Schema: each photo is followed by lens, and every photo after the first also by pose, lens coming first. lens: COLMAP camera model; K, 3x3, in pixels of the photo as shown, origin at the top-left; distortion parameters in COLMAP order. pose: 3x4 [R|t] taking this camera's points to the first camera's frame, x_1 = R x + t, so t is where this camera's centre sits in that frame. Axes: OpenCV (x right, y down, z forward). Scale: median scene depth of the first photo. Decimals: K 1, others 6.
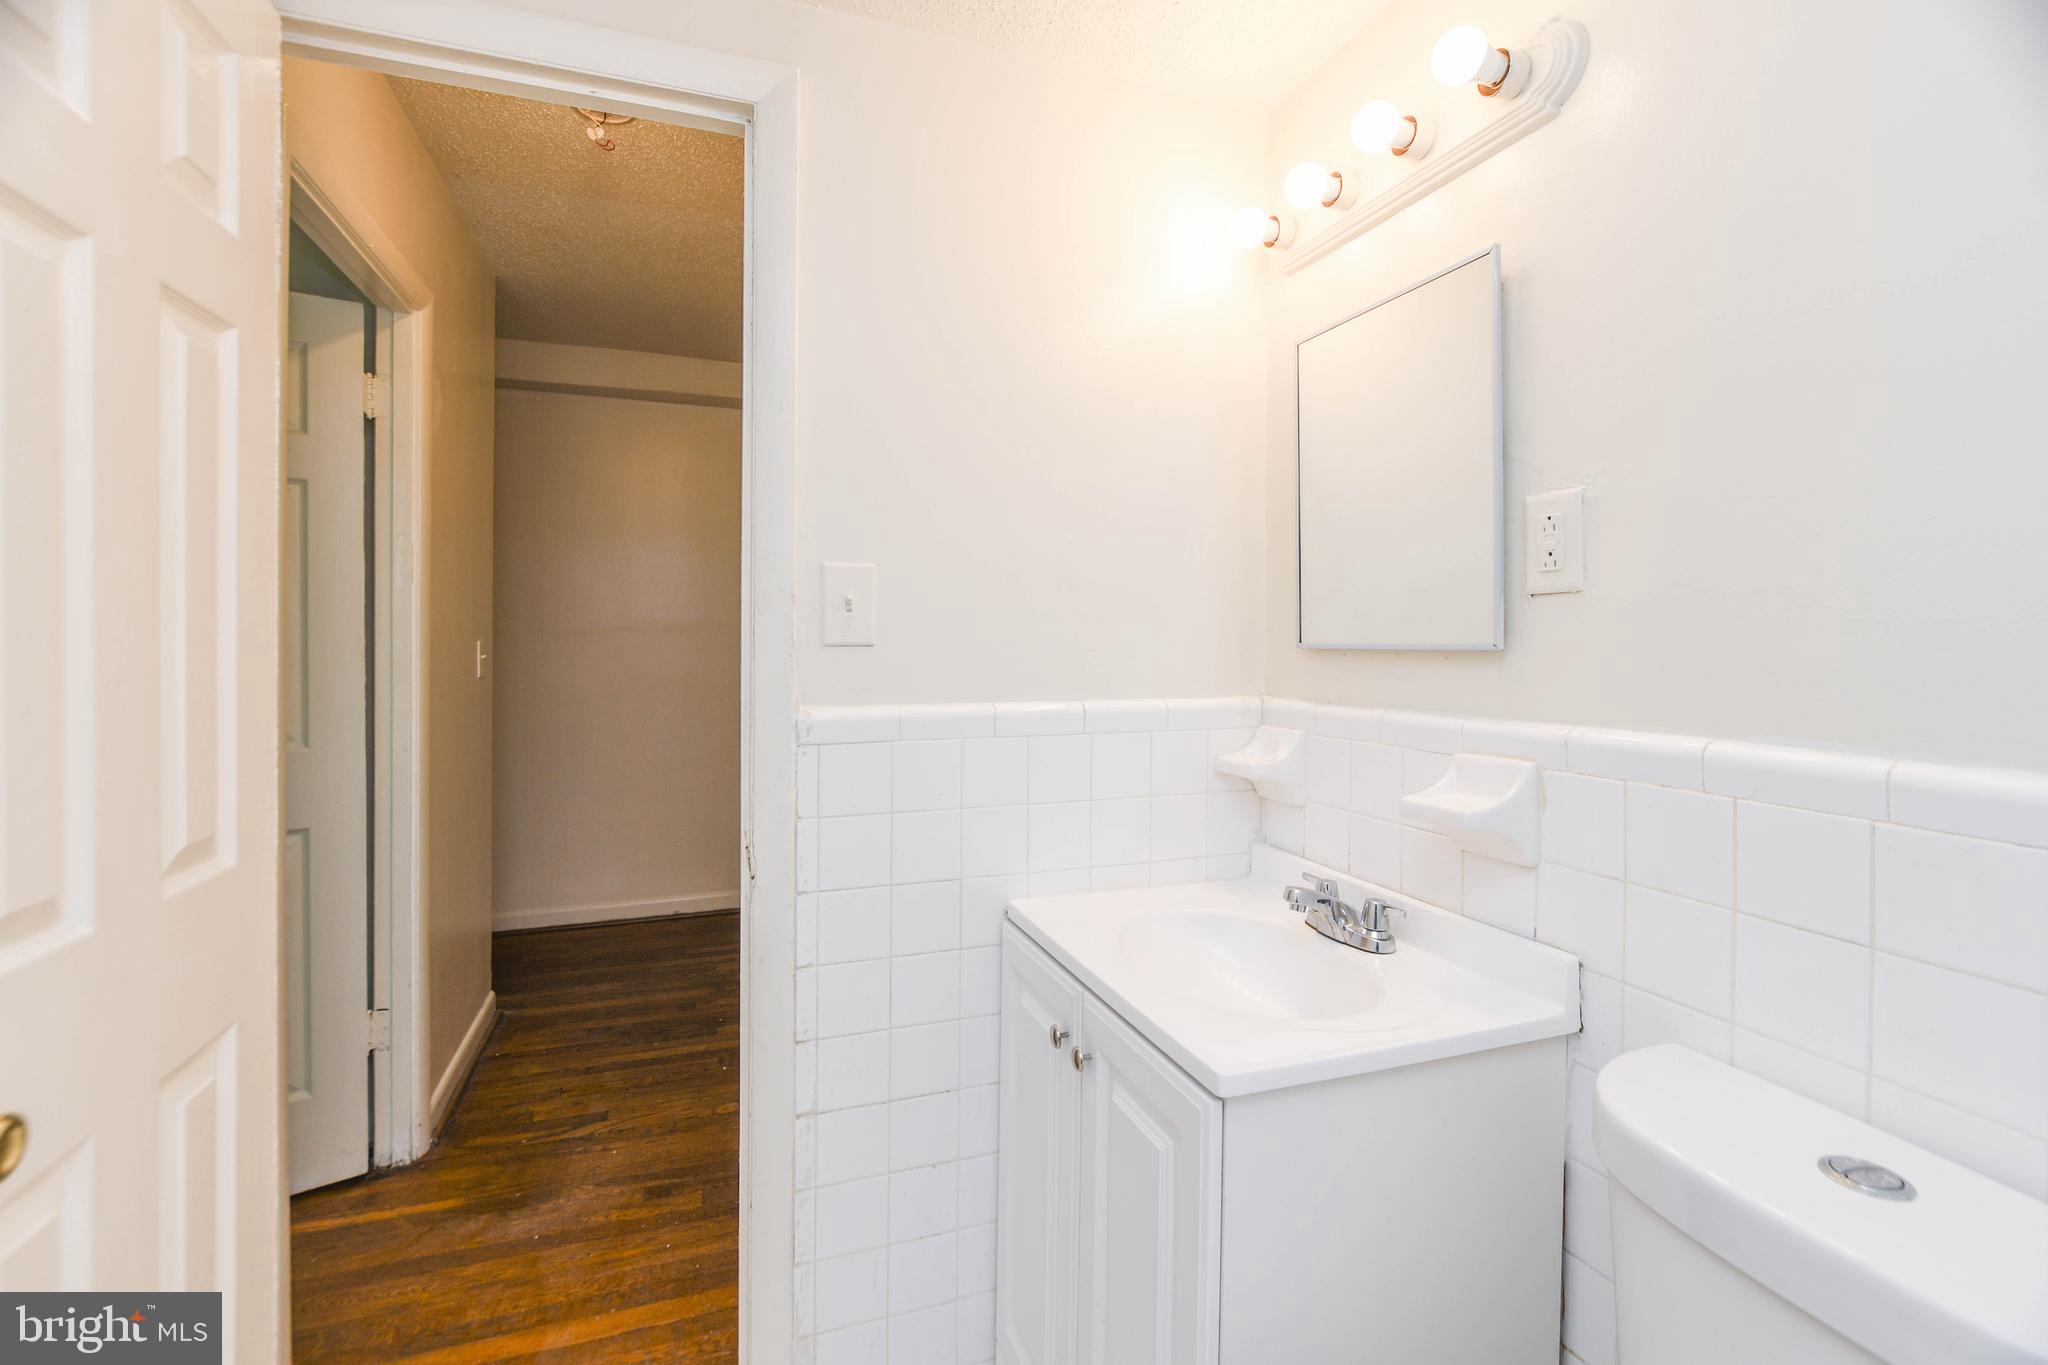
lens RADIAL K [[921.9, 0, 1018.8], [0, 921.9, 621.4], [0, 0, 1]] dist [-0.001701, -0.000003]
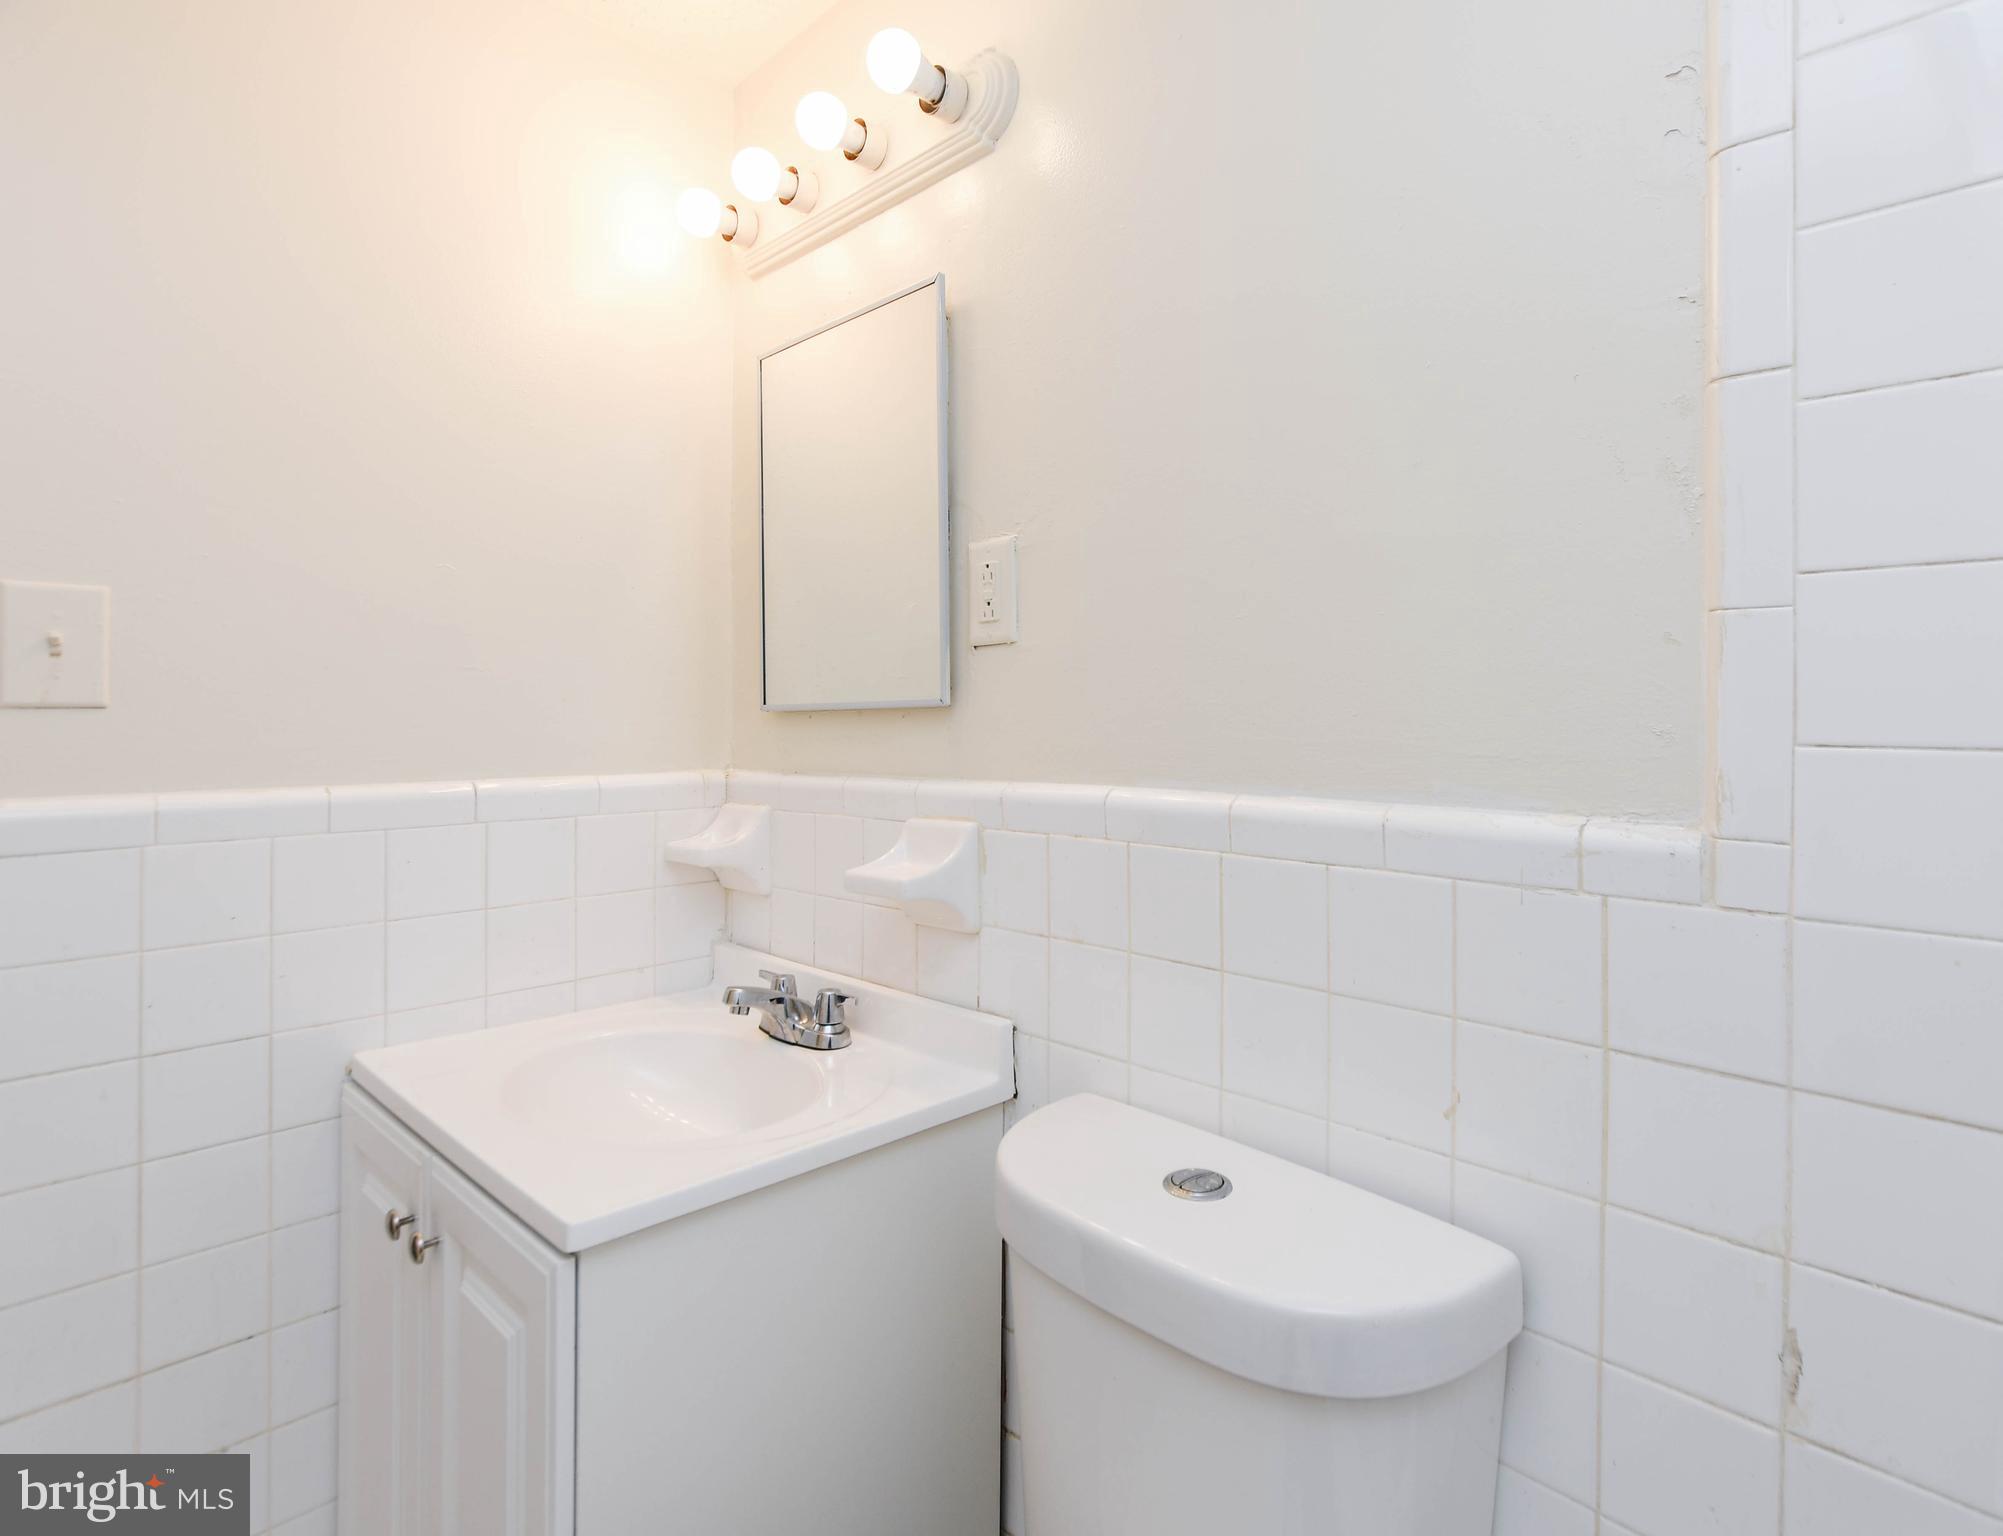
lens RADIAL K [[1070.0, 0, 1052.1], [0, 1070.0, 687.7], [0, 0, 1]] dist [-0.003374, 0.001213]
pose [[0.890408, 0.002337, 0.455156, 0.115098], [0.001860, 0.999960, -0.008774, 0.021568], [-0.455158, 0.008659, 0.890368, -0.019215]]
